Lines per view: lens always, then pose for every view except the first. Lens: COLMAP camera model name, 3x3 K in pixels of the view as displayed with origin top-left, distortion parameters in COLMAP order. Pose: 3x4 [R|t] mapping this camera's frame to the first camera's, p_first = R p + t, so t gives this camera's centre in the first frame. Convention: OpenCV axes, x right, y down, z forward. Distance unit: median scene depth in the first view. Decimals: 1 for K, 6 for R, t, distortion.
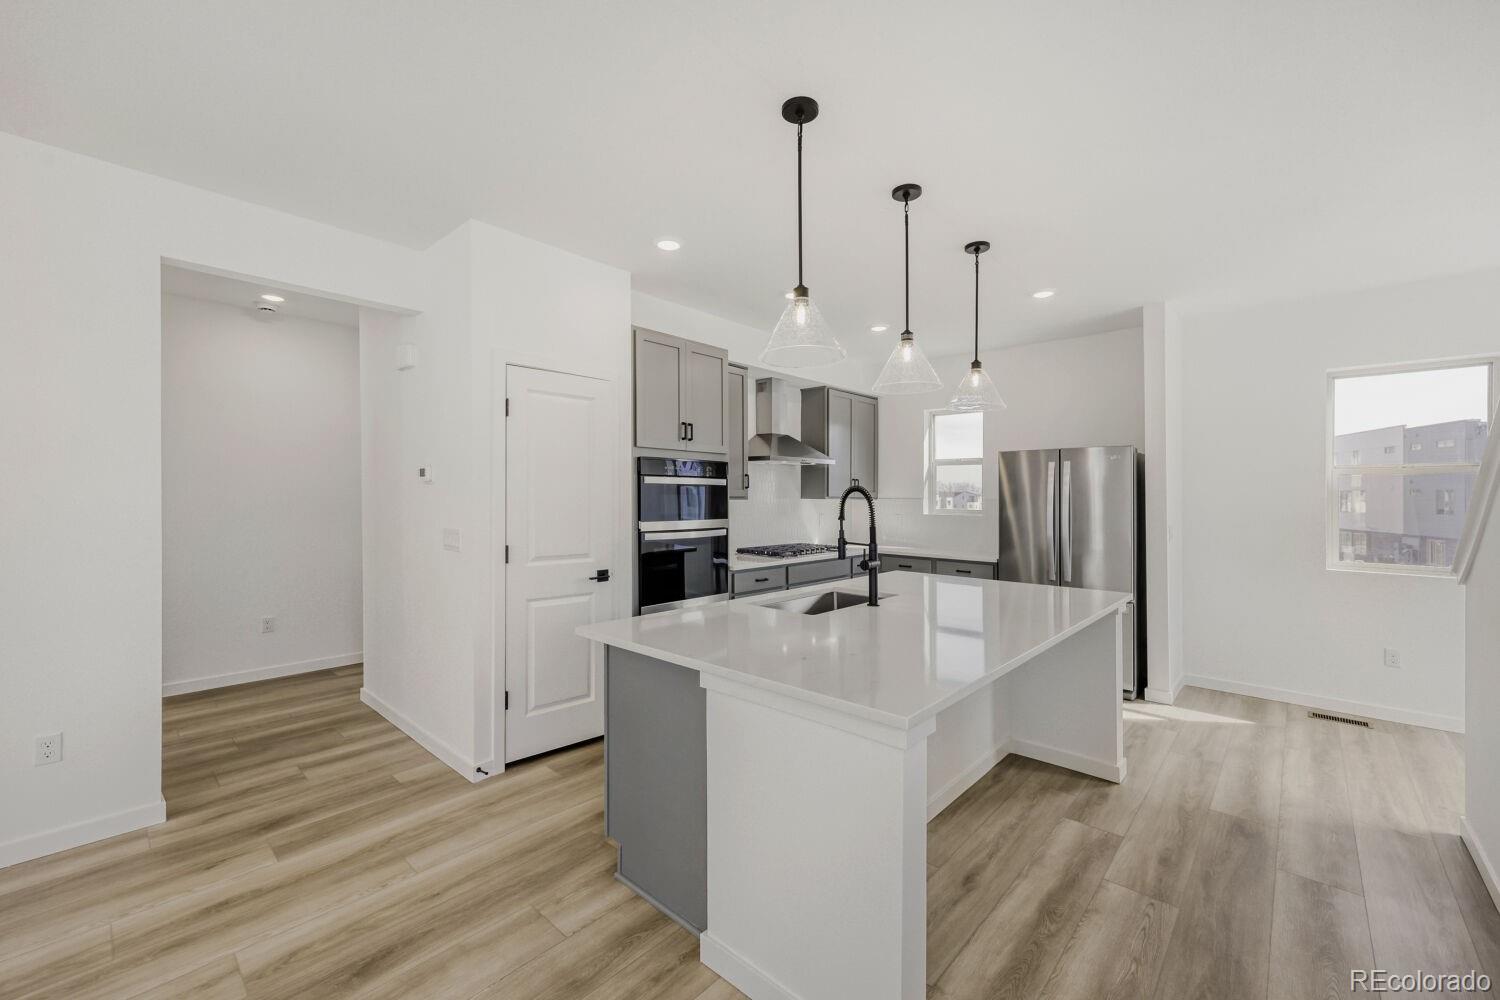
lens RADIAL K [[602.9, 0, 747.3], [0, 602.9, 492.8], [0, 0, 1]] dist [-0.000959, -0.000184]
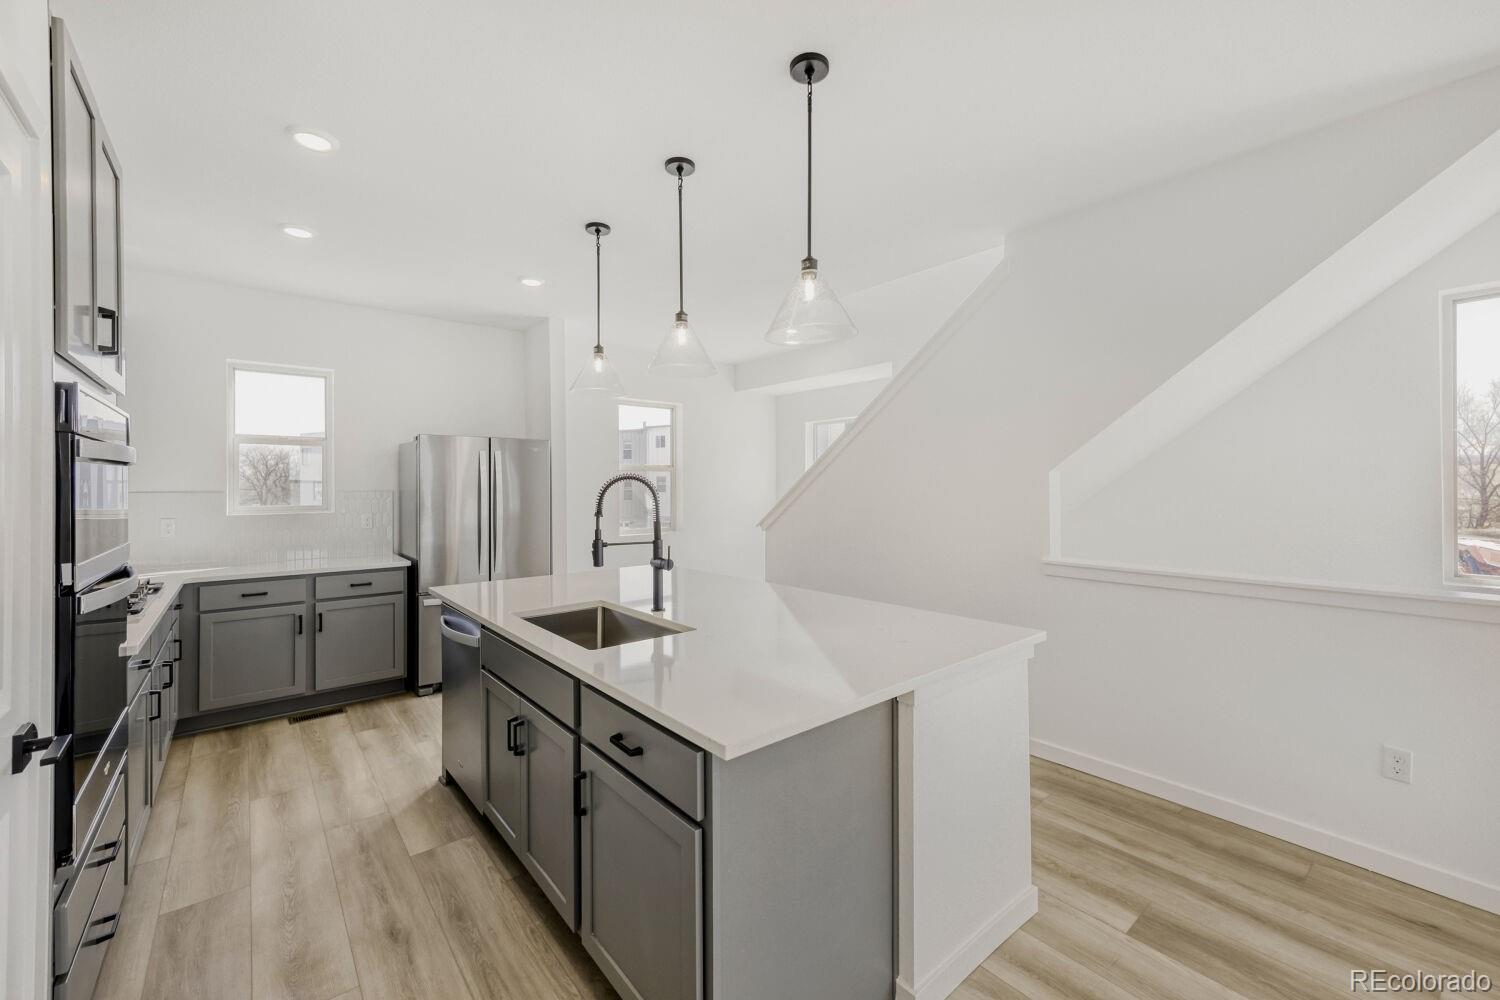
lens RADIAL K [[602.9, 0, 747.3], [0, 602.9, 492.8], [0, 0, 1]] dist [-0.000959, -0.000184]
pose [[0.130638, -0.014202, 0.991328, -0.414652], [0.000092, 0.999898, 0.014313, 0.001296], [-0.991430, -0.001778, 0.130626, 0.482739]]
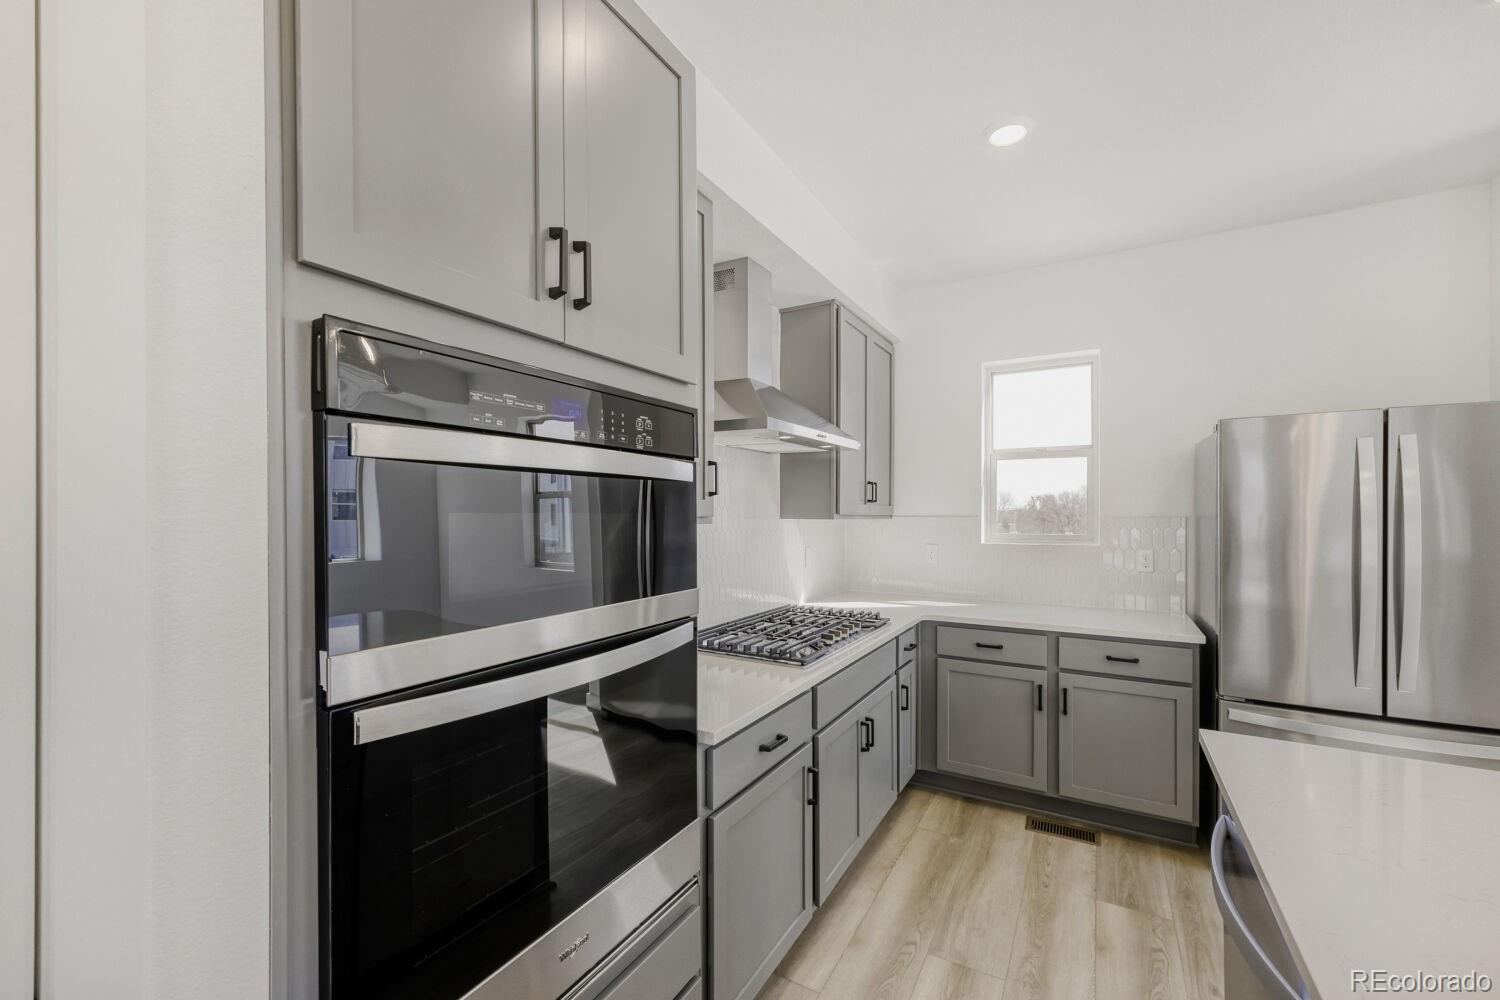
lens RADIAL K [[610.7, 0, 753.0], [0, 610.7, 511.2], [0, 0, 1]] dist [-0.002098, 0.007368]
pose [[0.973626, -0.003683, 0.228119, -0.077115], [0.002824, 0.999988, 0.004095, 0.001946], [-0.228131, -0.003343, 0.973625, 0.677232]]
